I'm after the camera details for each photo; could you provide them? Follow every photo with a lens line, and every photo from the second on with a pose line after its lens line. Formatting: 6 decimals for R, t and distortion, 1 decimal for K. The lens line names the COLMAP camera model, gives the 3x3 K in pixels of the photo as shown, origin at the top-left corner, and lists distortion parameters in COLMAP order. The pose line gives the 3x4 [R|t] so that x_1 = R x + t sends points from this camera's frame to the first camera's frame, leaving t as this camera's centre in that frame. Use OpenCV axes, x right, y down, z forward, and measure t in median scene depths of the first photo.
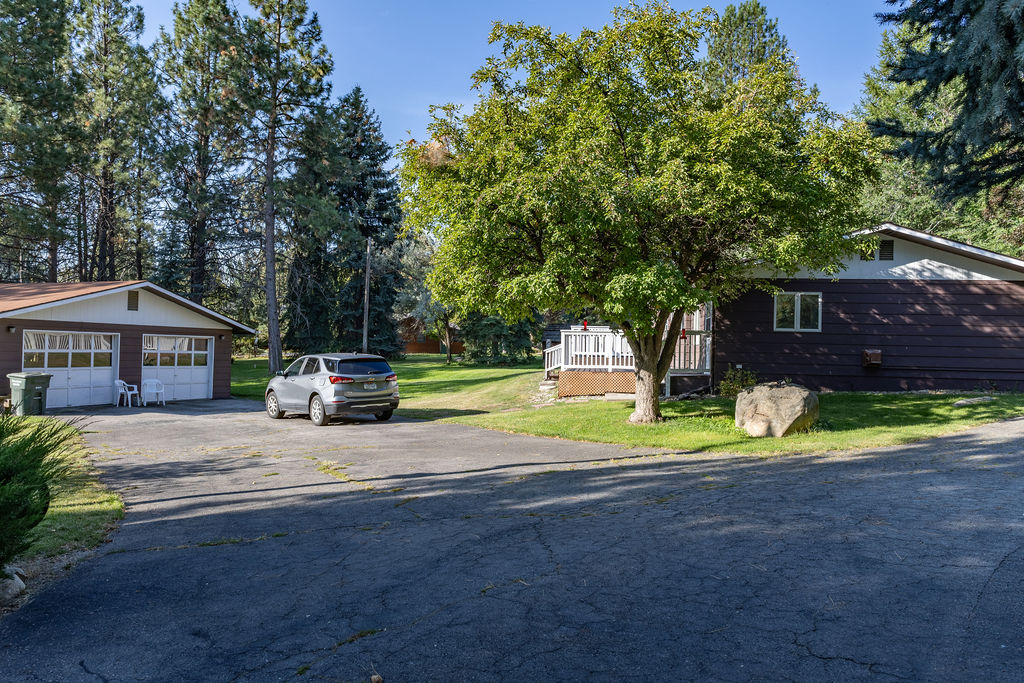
lens RADIAL K [[692.5, 0, 507.9], [0, 692.5, 346.2], [0, 0, 1]] dist [0.010903, -0.010429]
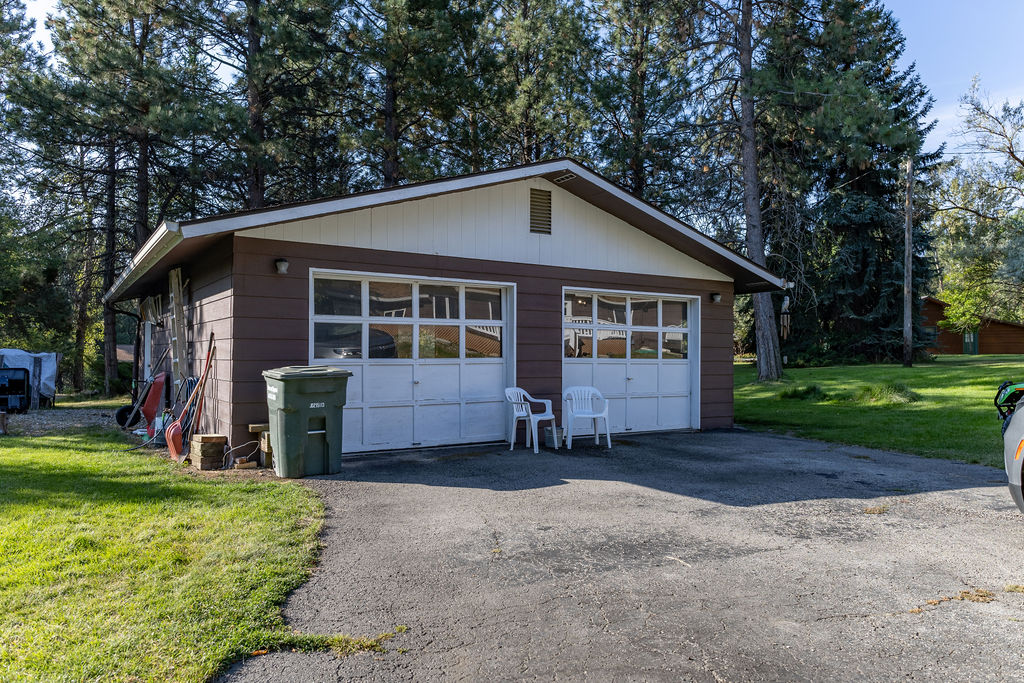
lens RADIAL K [[692.5, 0, 507.9], [0, 692.5, 346.2], [0, 0, 1]] dist [0.010903, -0.010429]
pose [[0.831396, -0.033530, -0.554667, -0.313311], [0.023174, 0.999402, -0.025678, 0.032892], [0.555197, 0.008495, 0.831676, 0.619079]]
